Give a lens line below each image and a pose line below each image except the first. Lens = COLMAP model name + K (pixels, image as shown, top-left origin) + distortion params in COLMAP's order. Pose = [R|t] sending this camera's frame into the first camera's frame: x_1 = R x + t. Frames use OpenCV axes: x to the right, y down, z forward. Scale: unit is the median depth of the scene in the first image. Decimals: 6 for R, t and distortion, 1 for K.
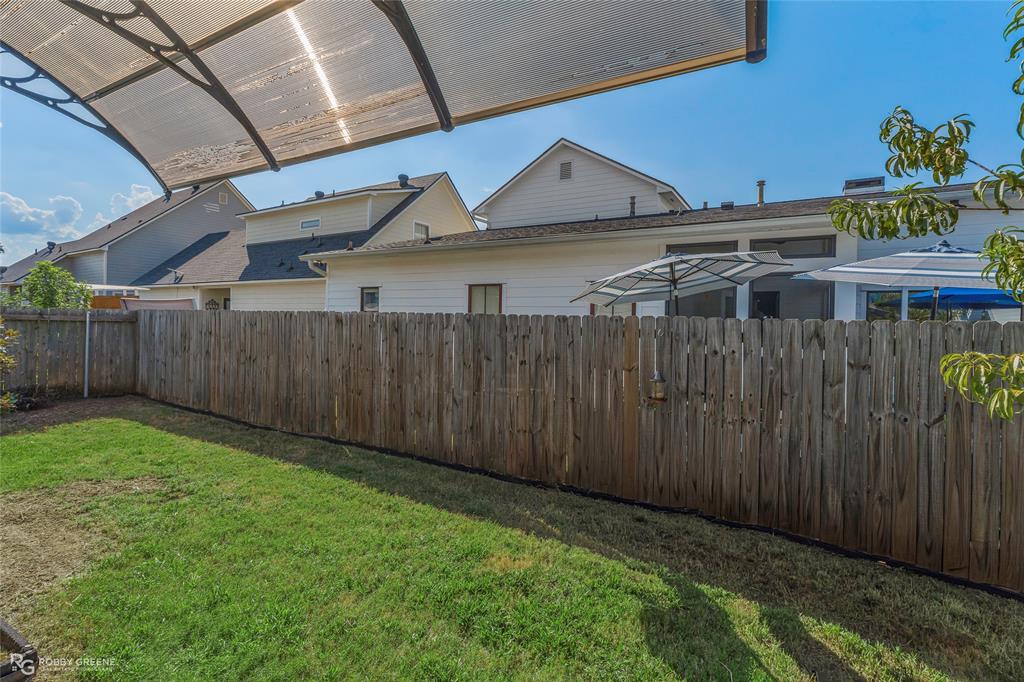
lens RADIAL K [[472.4, 0, 515.6], [0, 472.4, 328.3], [0, 0, 1]] dist [-0.001456, 0.000340]
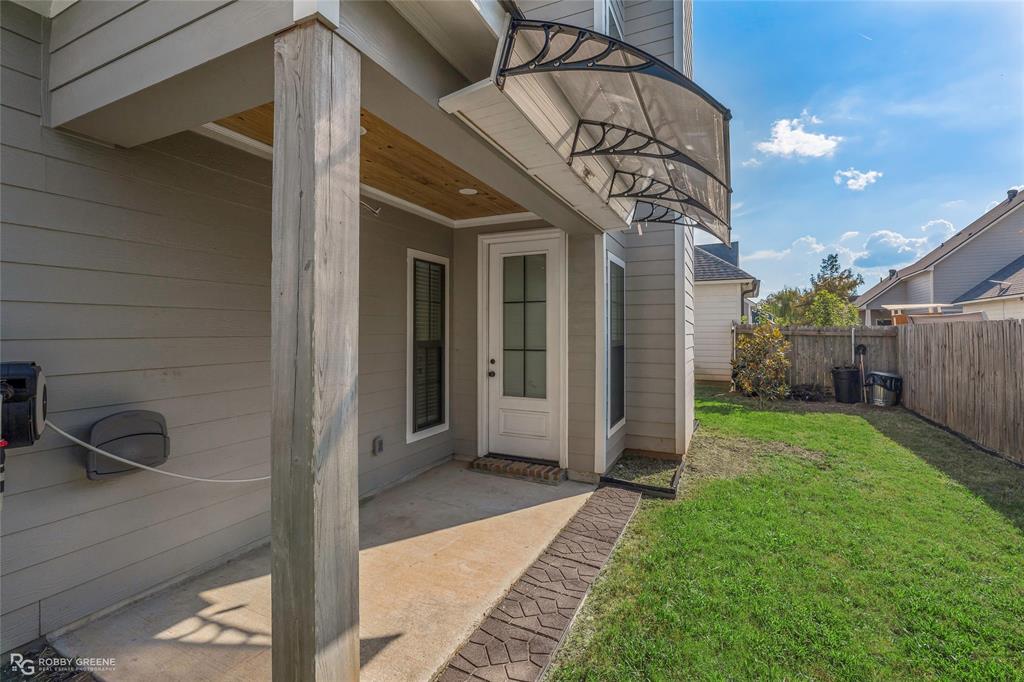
lens RADIAL K [[472.4, 0, 515.6], [0, 472.4, 328.3], [0, 0, 1]] dist [-0.001456, 0.000340]
pose [[0.086229, -0.030048, -0.995822, 0.240833], [-0.012825, 0.999429, -0.031268, 0.015128], [0.996193, 0.015468, 0.085795, 0.030047]]
